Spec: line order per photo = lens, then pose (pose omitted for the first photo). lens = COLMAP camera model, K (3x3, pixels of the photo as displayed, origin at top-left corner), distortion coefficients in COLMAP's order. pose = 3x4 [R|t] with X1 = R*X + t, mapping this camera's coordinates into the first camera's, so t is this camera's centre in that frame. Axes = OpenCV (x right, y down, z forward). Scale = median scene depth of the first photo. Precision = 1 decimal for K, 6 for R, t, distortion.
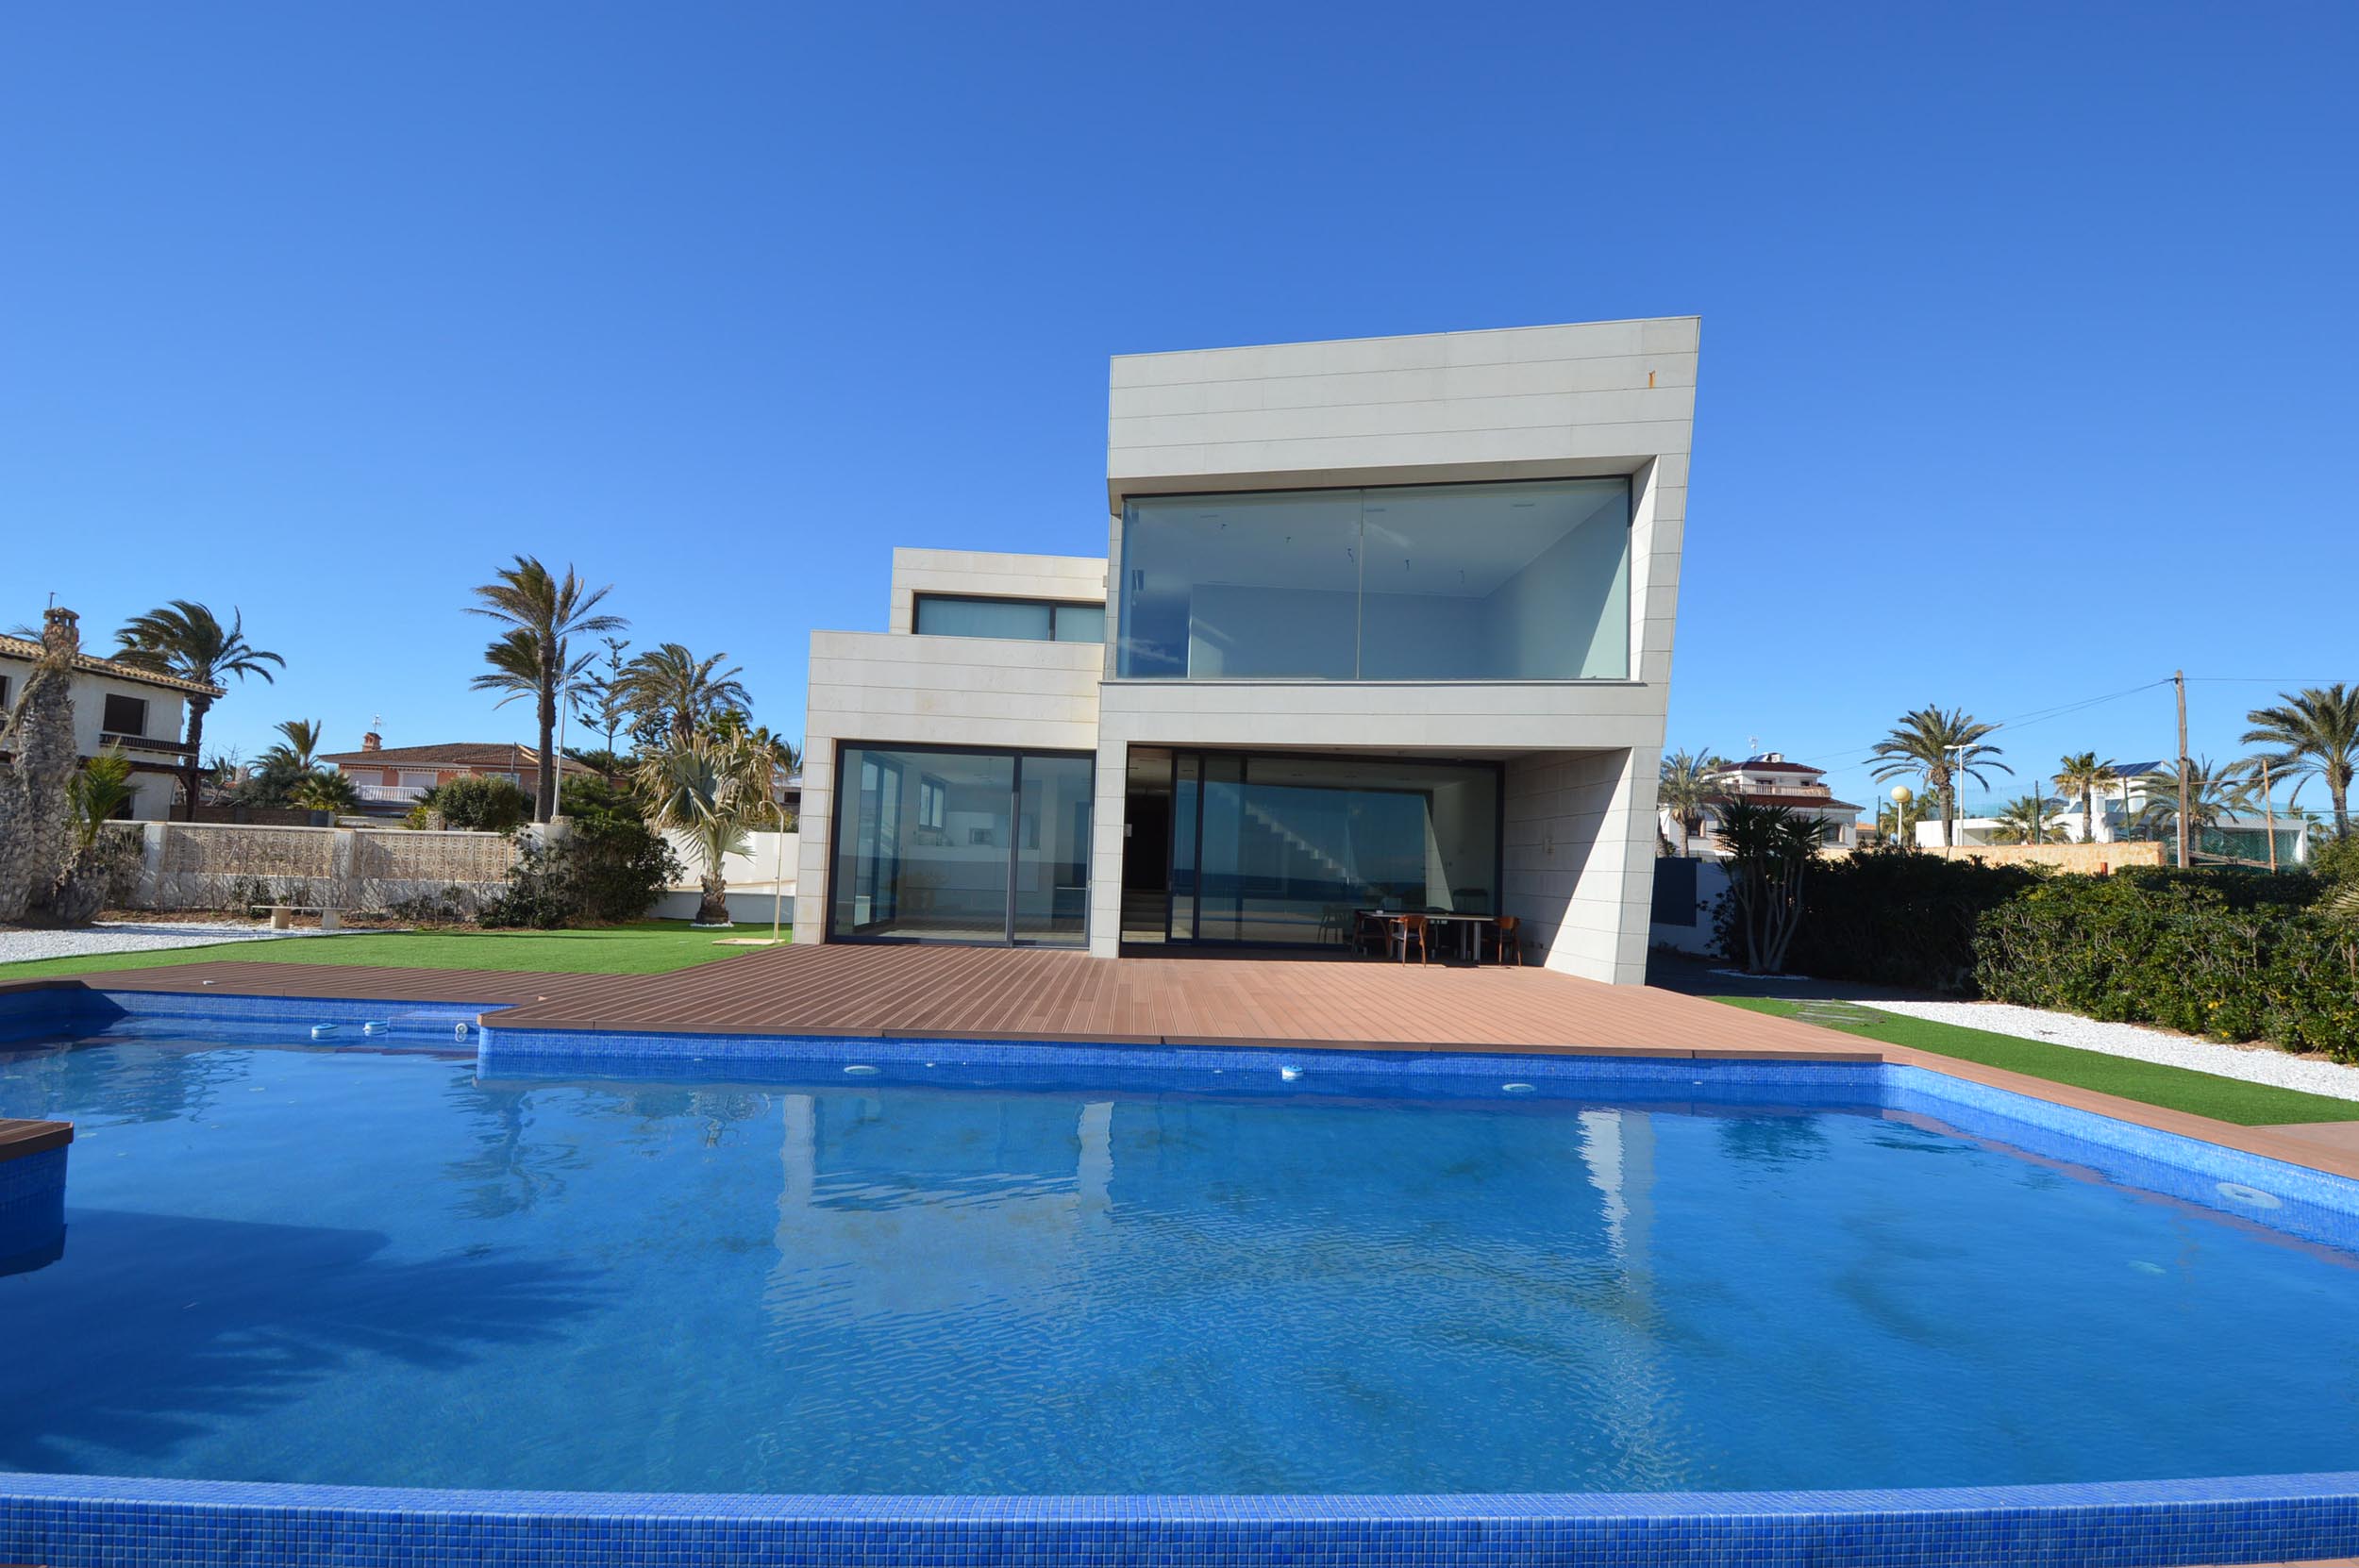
lens RADIAL K [[1042.2, 0, 1192.8], [0, 1042.2, 800.6], [0, 0, 1]] dist [0.009600, -0.015275]
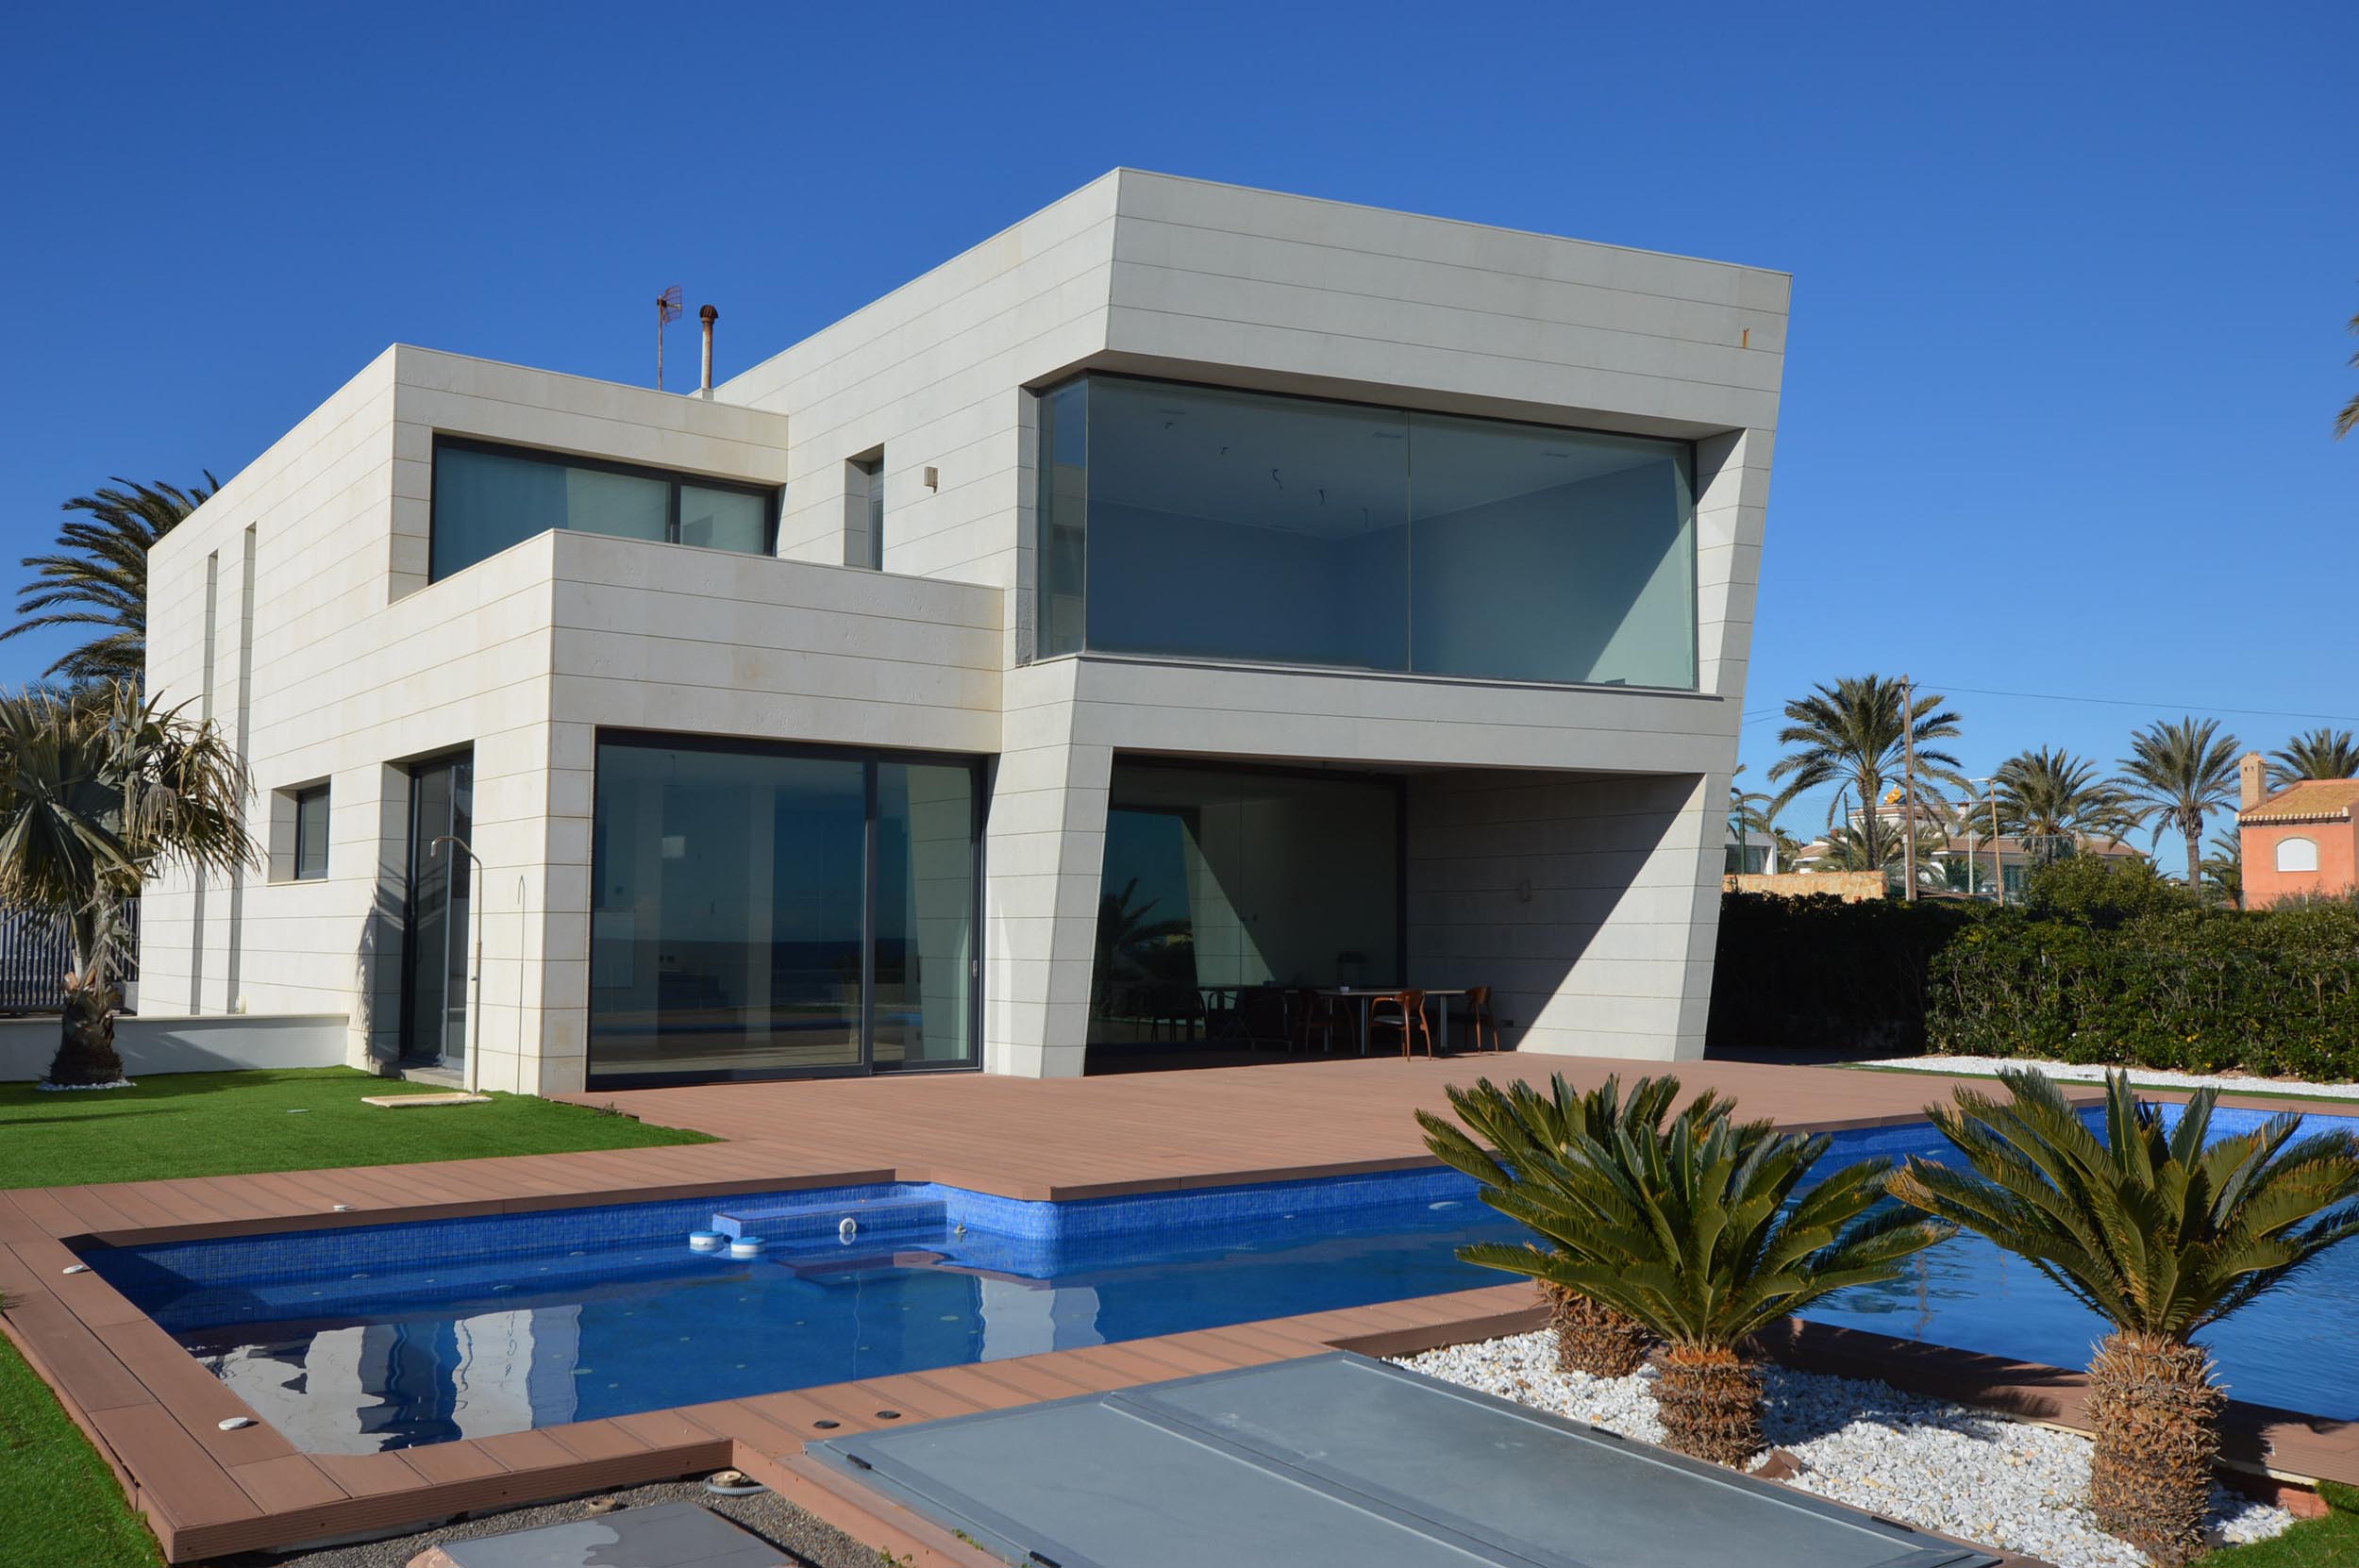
lens RADIAL K [[1967.4, 0, 1179.5], [0, 1967.4, 784.0], [0, 0, 1]] dist [0.049281, -0.001433]
pose [[0.829746, 0.011267, 0.558028, -0.703273], [-0.009219, 0.999936, -0.006481, -0.025150], [-0.558065, 0.000233, 0.829797, -0.060273]]
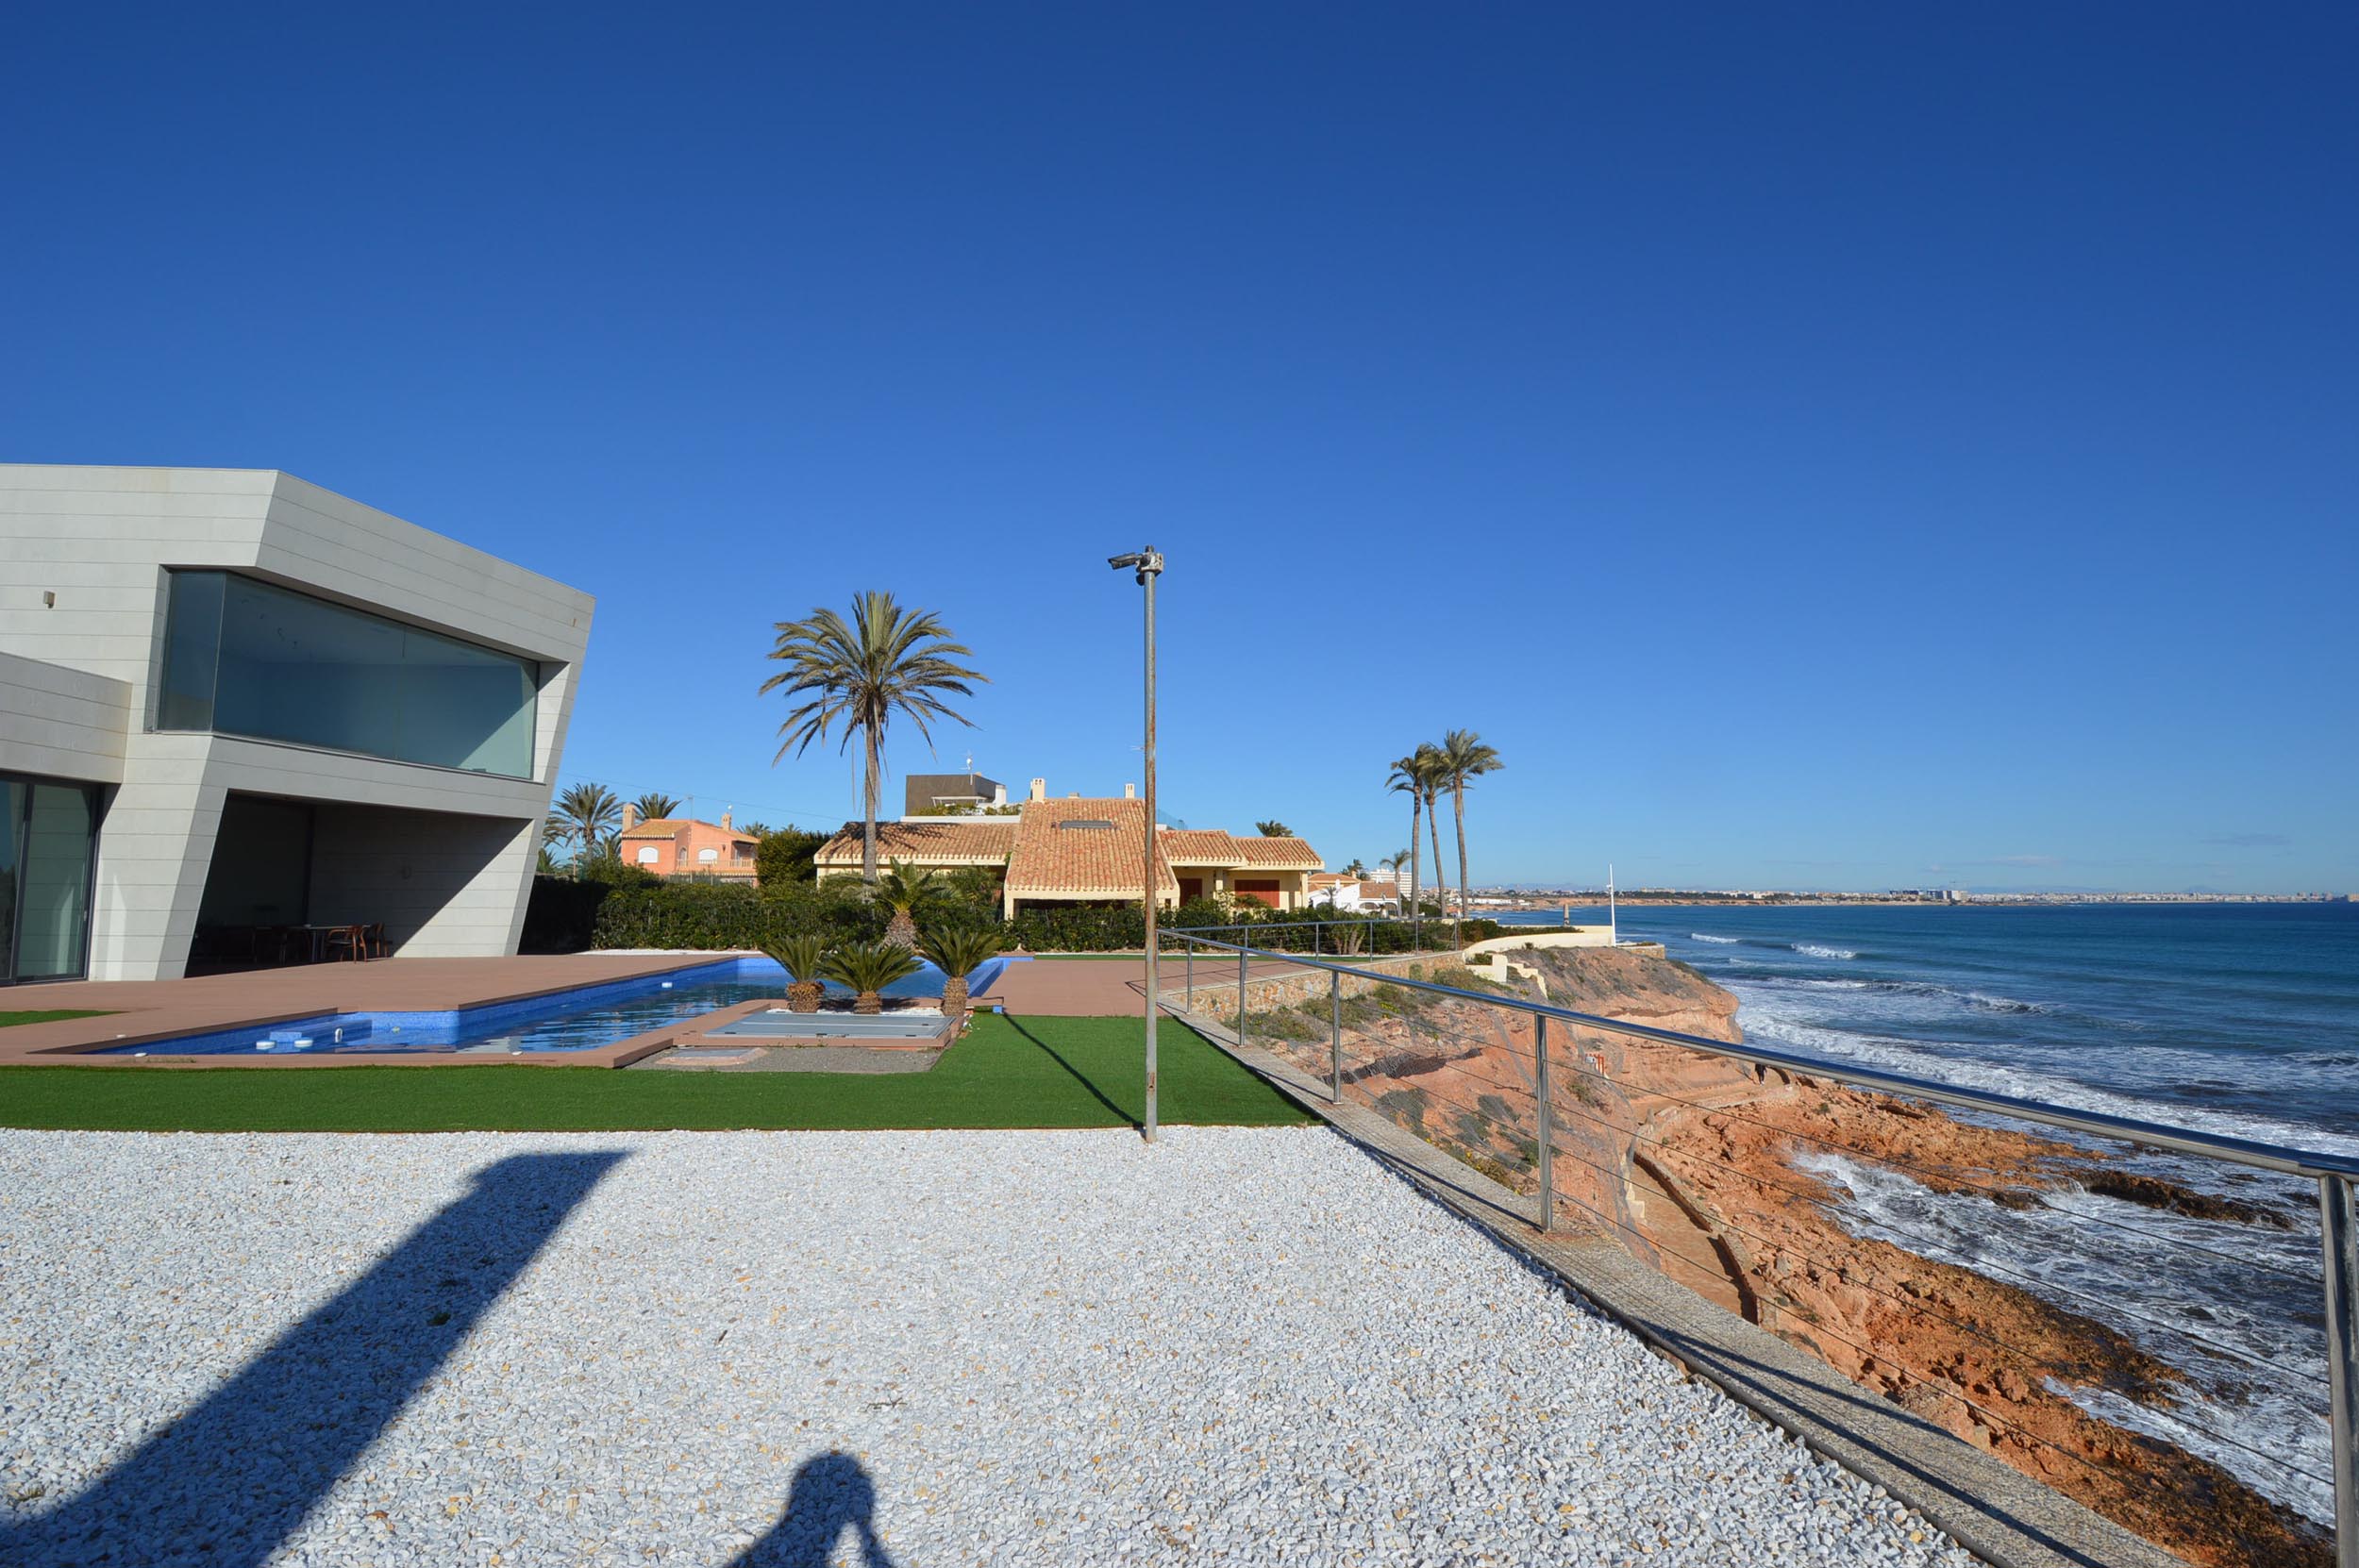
lens RADIAL K [[1042.2, 0, 1192.8], [0, 1042.2, 800.6], [0, 0, 1]] dist [0.009600, -0.015275]
pose [[-0.053890, 0.058317, 0.996843, -1.222909], [-0.066282, 0.995883, -0.061844, -0.041406], [-0.996345, -0.069405, -0.049803, -0.014700]]
